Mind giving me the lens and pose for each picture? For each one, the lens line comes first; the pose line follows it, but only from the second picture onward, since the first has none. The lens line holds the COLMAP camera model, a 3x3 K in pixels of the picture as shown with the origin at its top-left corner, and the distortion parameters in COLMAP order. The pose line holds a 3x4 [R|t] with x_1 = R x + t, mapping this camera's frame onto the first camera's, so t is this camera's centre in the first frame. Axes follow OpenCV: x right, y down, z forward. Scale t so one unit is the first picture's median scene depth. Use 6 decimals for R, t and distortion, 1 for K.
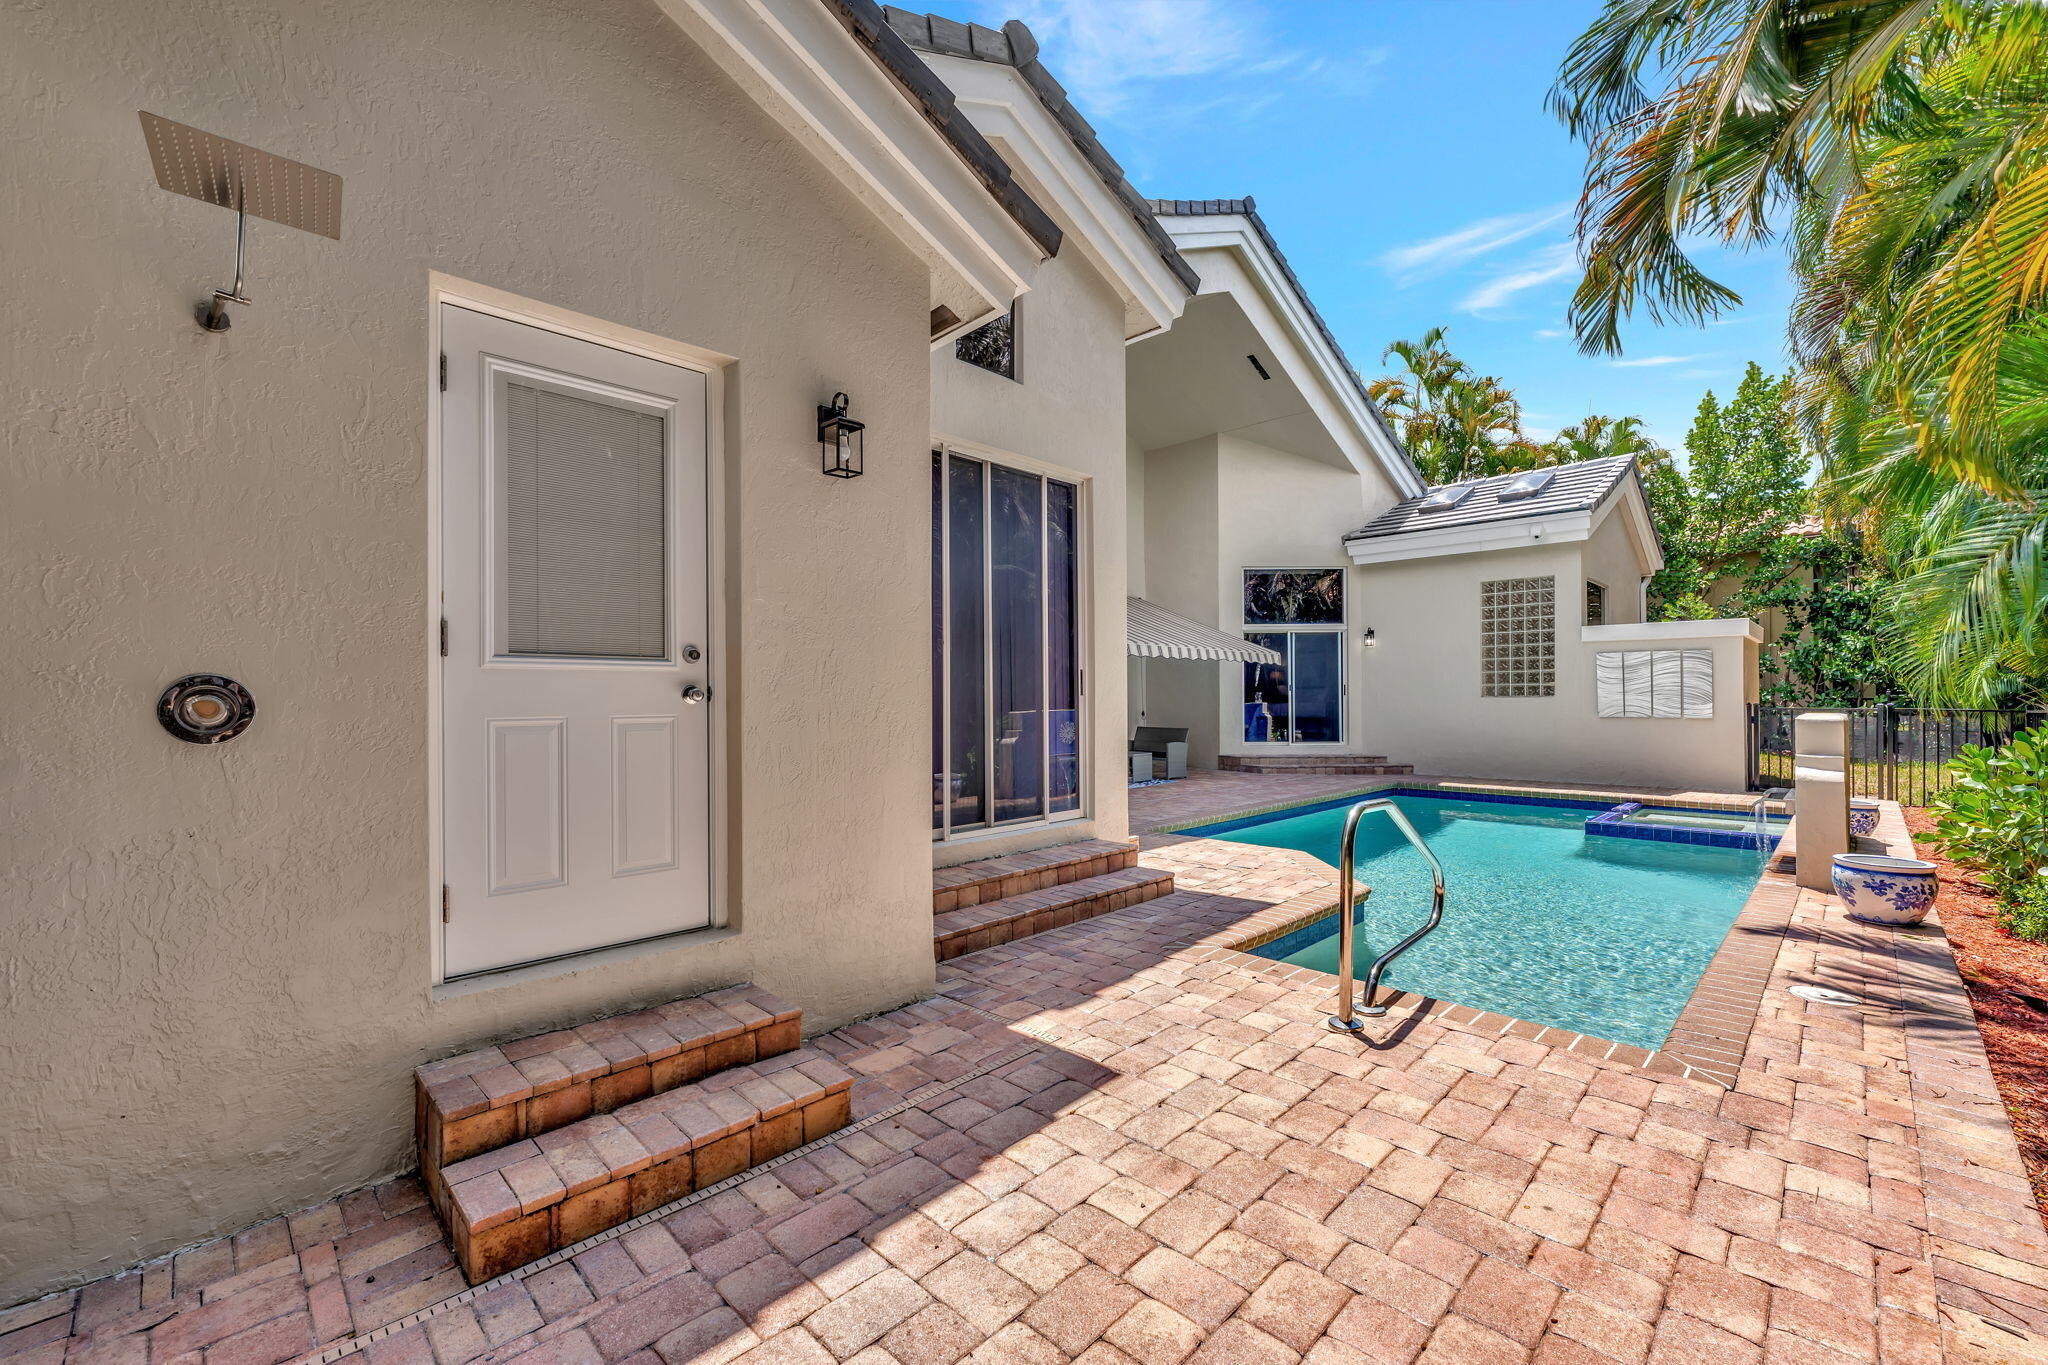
lens RADIAL K [[831.7, 0, 1023.4], [0, 831.7, 698.4], [0, 0, 1]] dist [-0.001784, 0.000065]
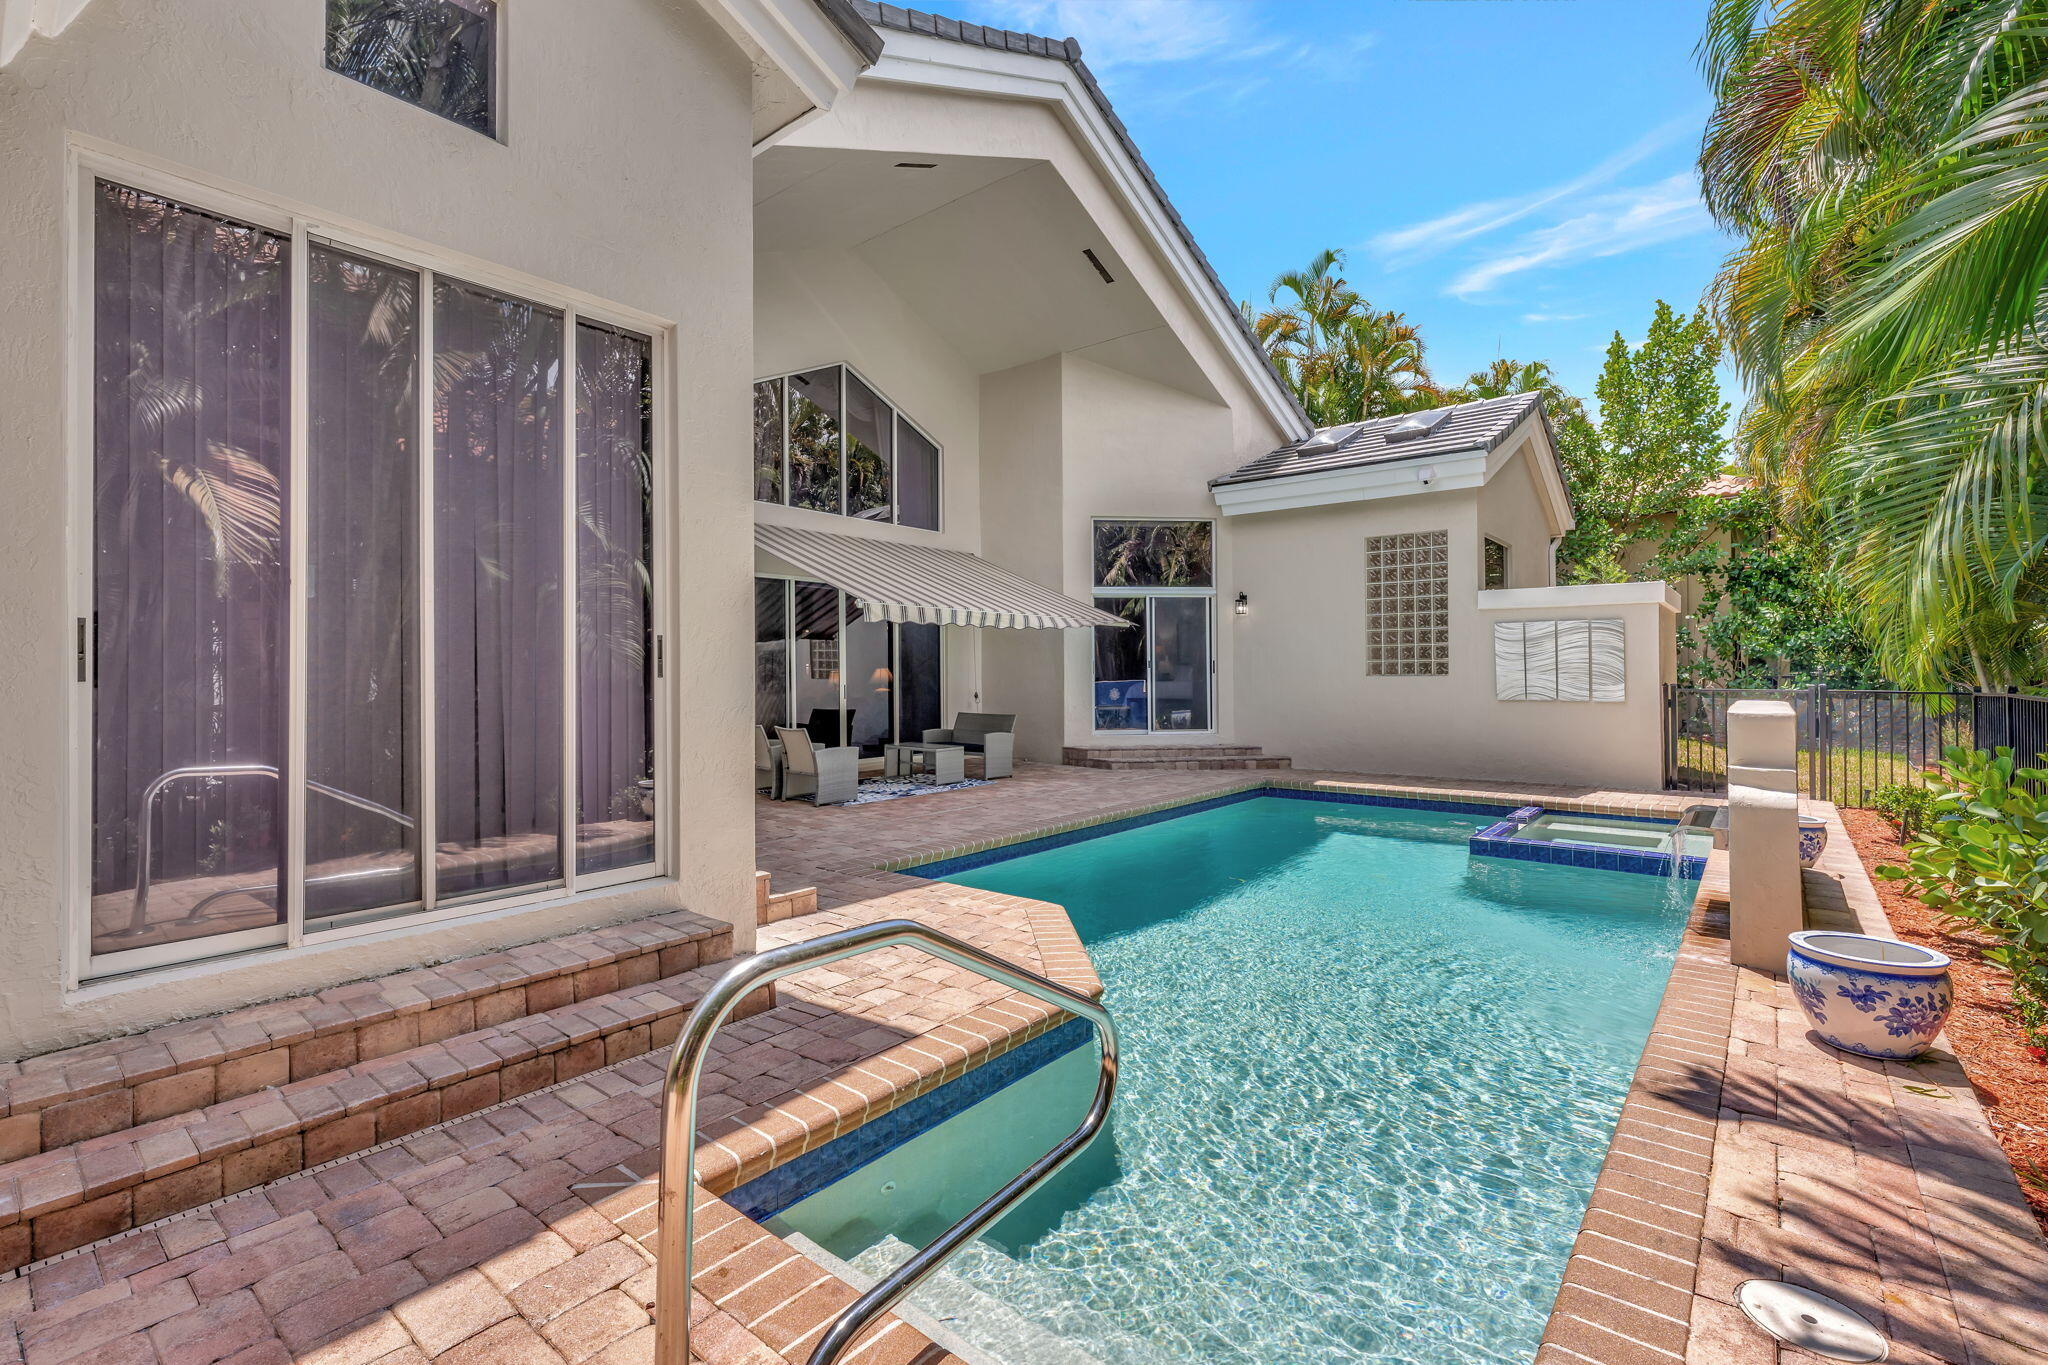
lens RADIAL K [[898.9, 0, 1025.0], [0, 898.9, 665.9], [0, 0, 1]] dist [0.001163, -0.000432]
pose [[0.995172, 0.001369, 0.098132, 0.127180], [-0.000415, 0.999952, -0.009739, -0.002636], [-0.098141, 0.009651, 0.995126, 0.143979]]
